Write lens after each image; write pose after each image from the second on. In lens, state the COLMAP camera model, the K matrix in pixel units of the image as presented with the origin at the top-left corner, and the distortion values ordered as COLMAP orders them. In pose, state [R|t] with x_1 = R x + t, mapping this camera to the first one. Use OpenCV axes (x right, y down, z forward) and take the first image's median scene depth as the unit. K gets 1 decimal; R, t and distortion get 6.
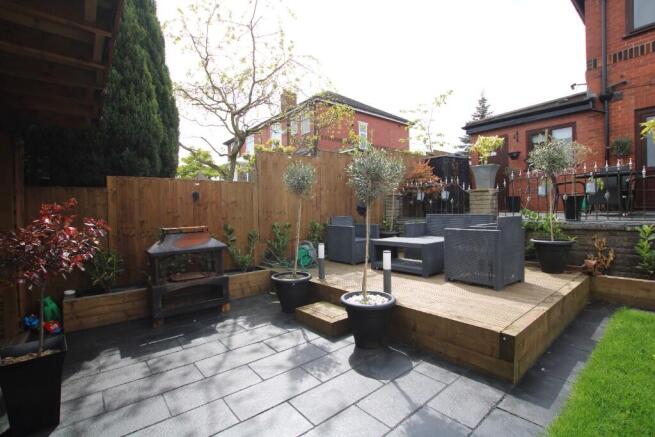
lens RADIAL K [[310.1, 0, 327.4], [0, 310.1, 206.2], [0, 0, 1]] dist [-0.000479, -0.000060]
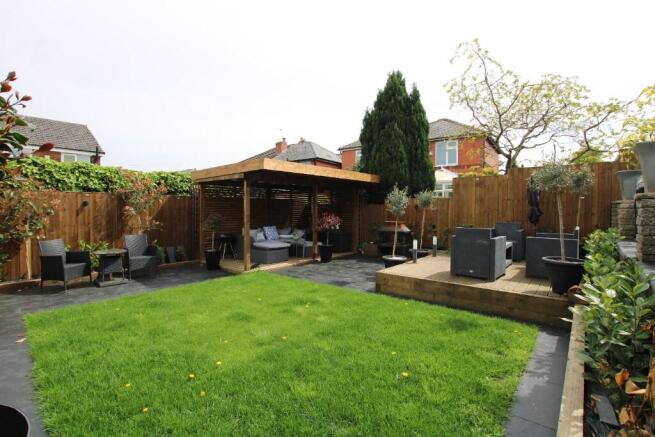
lens RADIAL K [[308.4, 0, 319.4], [0, 308.4, 205.3], [0, 0, 1]] dist [-0.002603, -0.000193]
pose [[0.172534, 0.010394, -0.984949, 1.450107], [0.001073, 0.999942, 0.010740, -0.067919], [0.985003, -0.002910, 0.172513, 0.059997]]
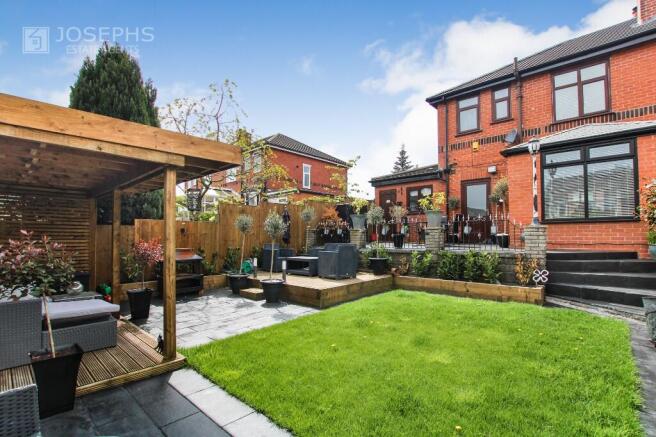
lens RADIAL K [[313.0, 0, 325.5], [0, 313.0, 226.5], [0, 0, 1]] dist [-0.002660, -0.000081]
pose [[0.990545, 0.025699, 0.134757, 0.131024], [-0.023152, 0.999523, -0.020434, -0.039367], [-0.135218, 0.017121, 0.990668, -0.864581]]
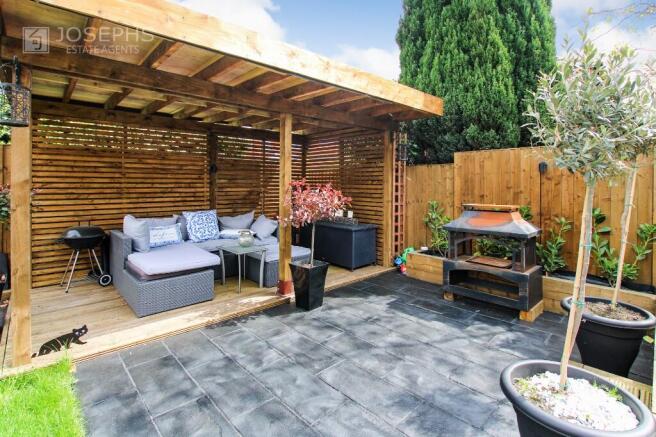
lens RADIAL K [[323.5, 0, 315.5], [0, 323.5, 178.0], [0, 0, 1]] dist [-0.001938, -0.000503]
pose [[0.051794, -0.002658, -0.998654, 0.375393], [0.001552, 0.999995, -0.002581, -0.004828], [0.998657, -0.001416, 0.051798, 0.401597]]
